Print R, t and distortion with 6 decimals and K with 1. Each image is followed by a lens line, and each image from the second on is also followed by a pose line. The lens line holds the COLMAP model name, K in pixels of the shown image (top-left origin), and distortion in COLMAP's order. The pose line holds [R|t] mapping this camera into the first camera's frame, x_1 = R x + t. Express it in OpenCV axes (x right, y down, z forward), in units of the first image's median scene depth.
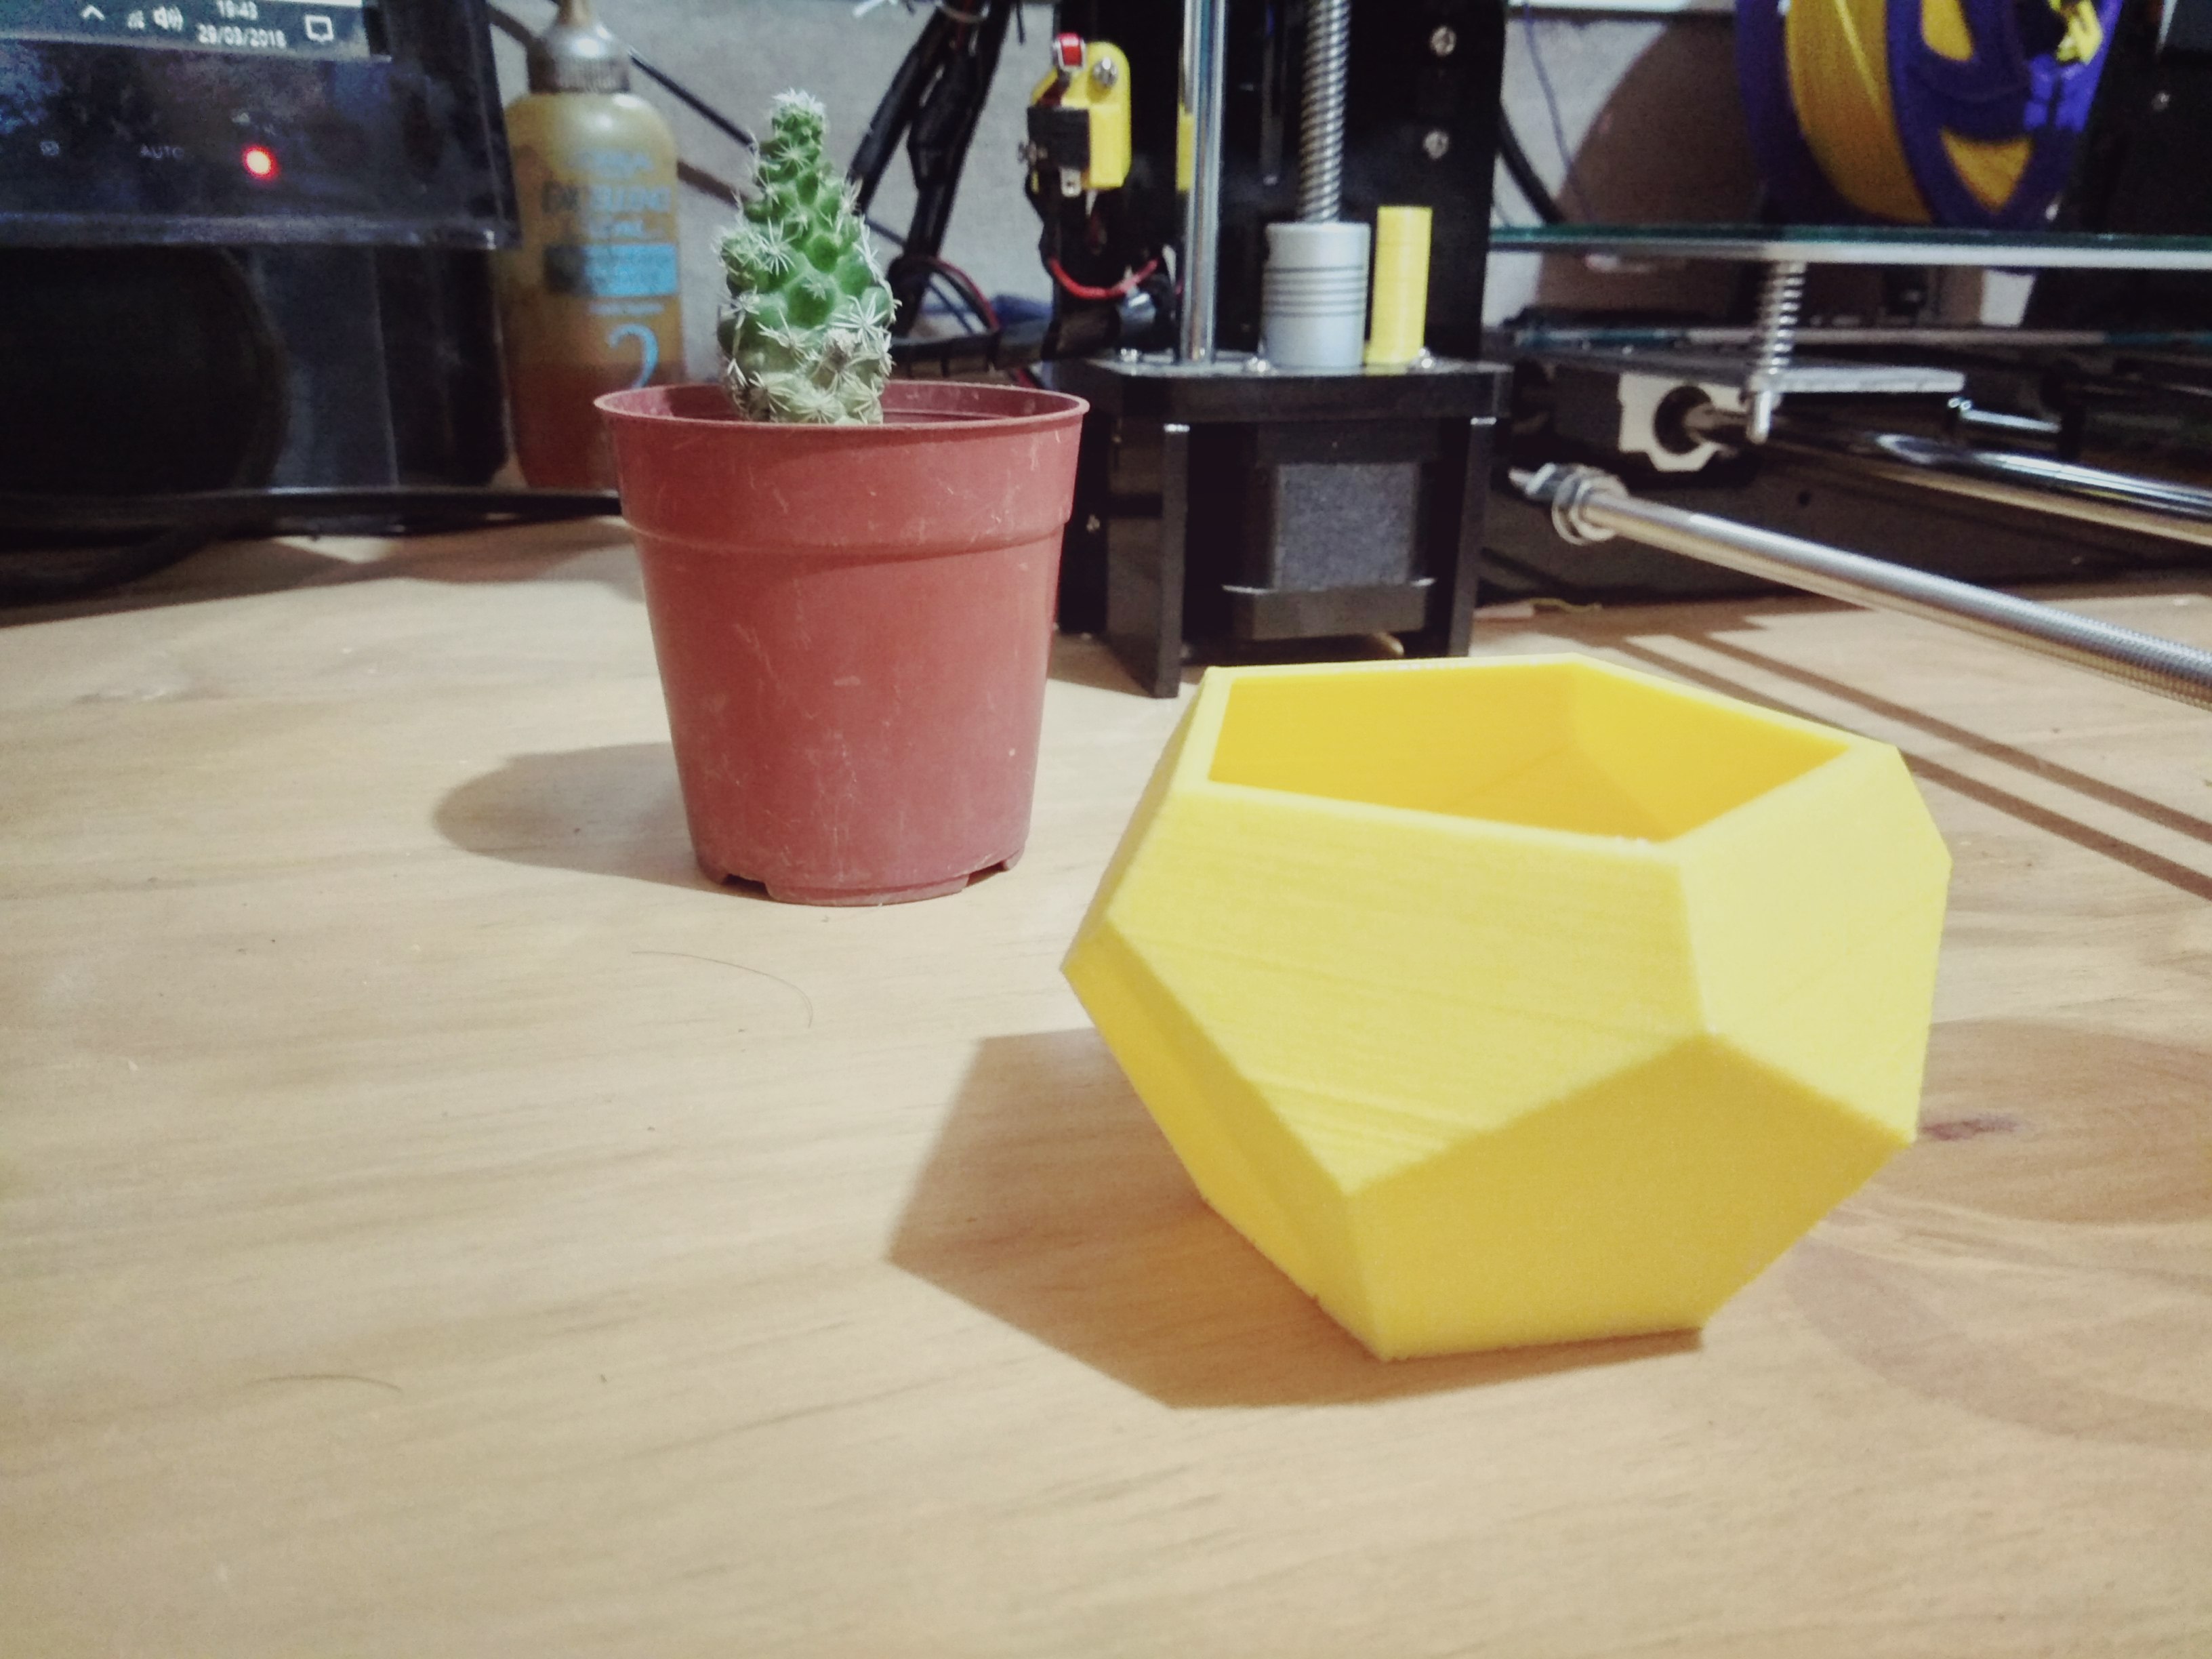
lens RADIAL K [[1734.2, 0, 1106.0], [0, 1734.2, 829.5], [0, 0, 1]] dist [0.059934, -0.134131]
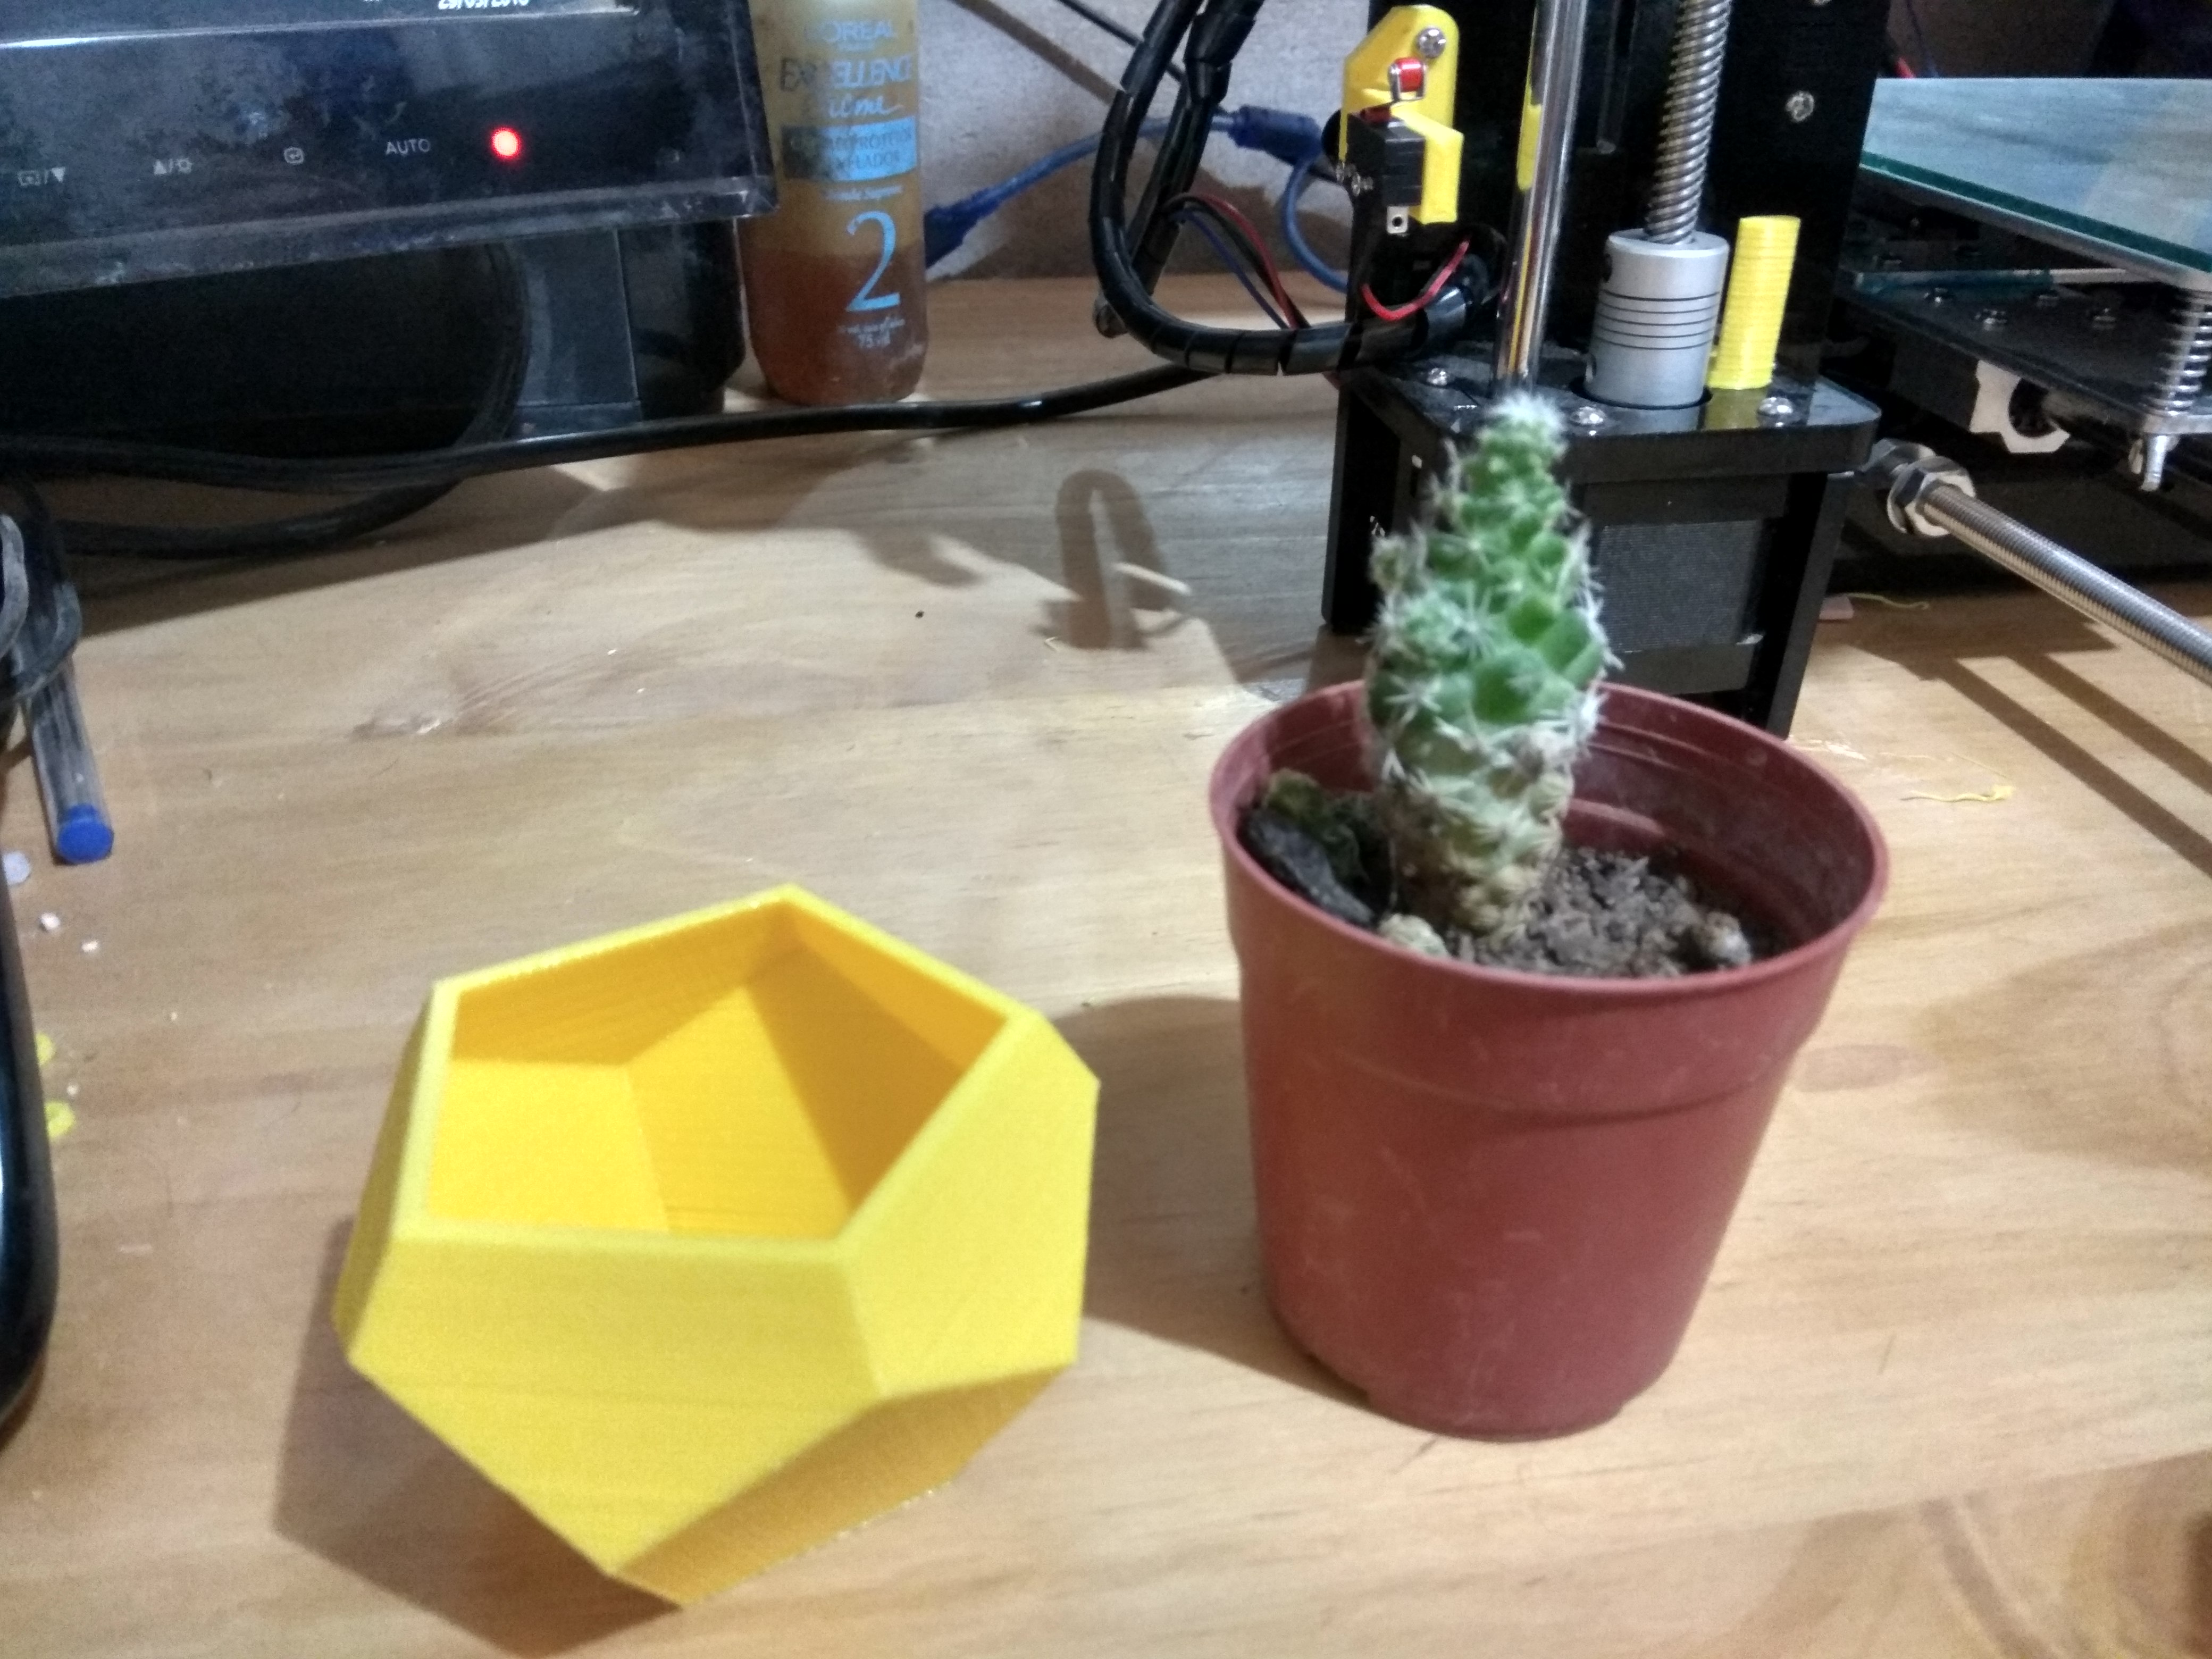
lens RADIAL K [[1725.8, 0, 1106.0], [0, 1725.8, 829.5], [0, 0, 1]] dist [0.087077, -0.194939]
pose [[0.994557, 0.045462, -0.093748, -0.063426], [-0.027633, 0.982655, 0.183373, -0.200516], [0.100459, -0.179784, 0.978563, 0.052865]]
